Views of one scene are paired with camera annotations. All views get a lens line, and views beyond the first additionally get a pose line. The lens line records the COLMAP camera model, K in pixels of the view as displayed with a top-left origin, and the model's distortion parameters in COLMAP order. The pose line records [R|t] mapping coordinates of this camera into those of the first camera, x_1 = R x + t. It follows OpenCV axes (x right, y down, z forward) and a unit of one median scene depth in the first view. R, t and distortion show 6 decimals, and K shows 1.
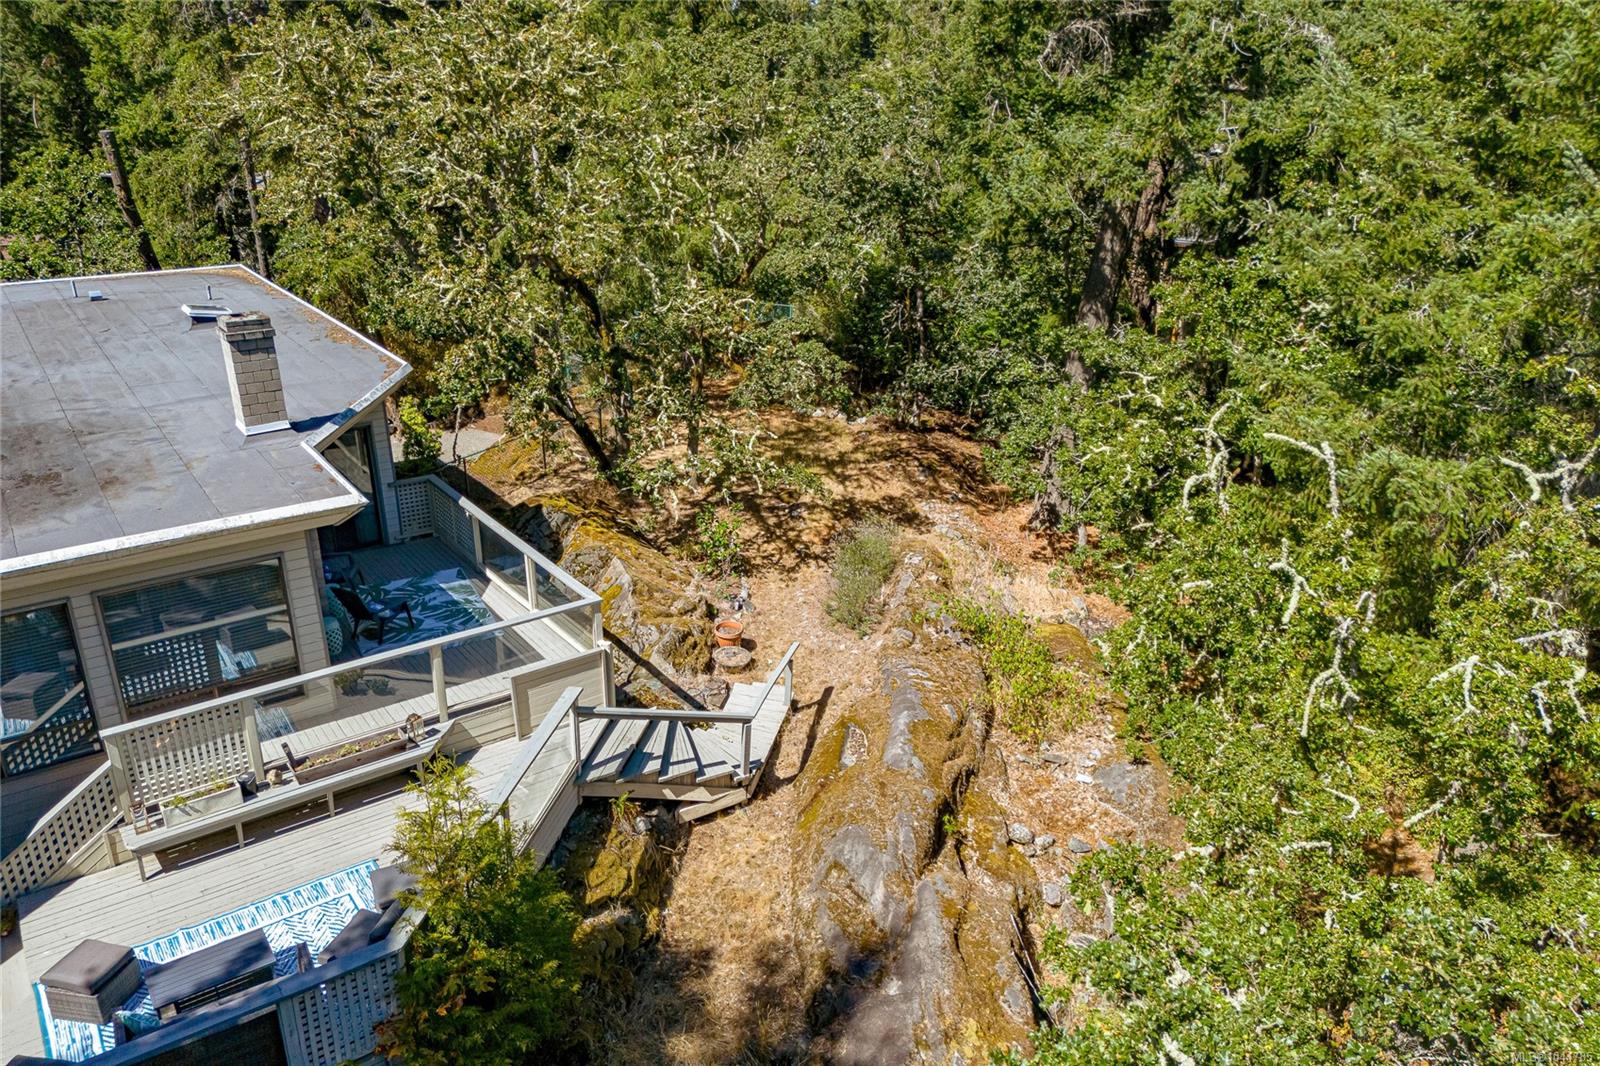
lens RADIAL K [[1162.4, 0, 798.8], [0, 1162.4, 532.8], [0, 0, 1]] dist [0.029607, -0.017806]
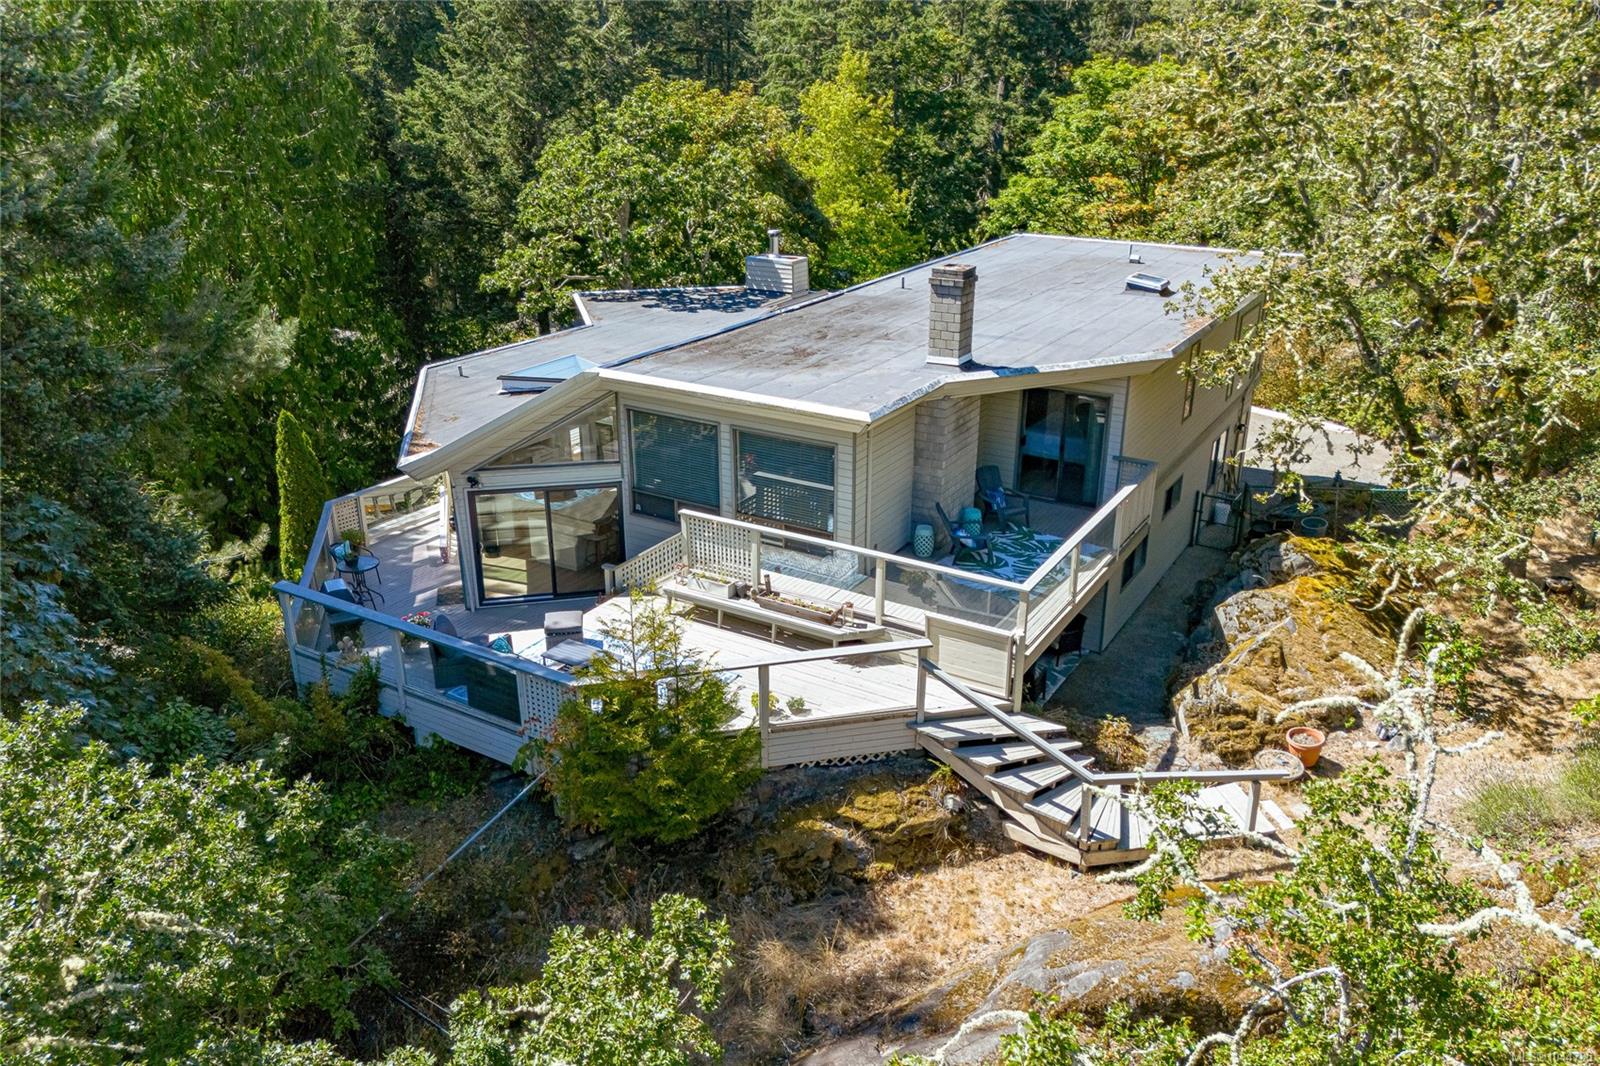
lens RADIAL K [[1162.4, 0, 797.0], [0, 1162.4, 533.8], [0, 0, 1]] dist [0.029607, -0.017806]
pose [[0.375581, 0.339959, -0.862187, 0.625683], [-0.337310, 0.916633, 0.214490, -0.140653], [0.863227, 0.210266, 0.458942, 0.375032]]
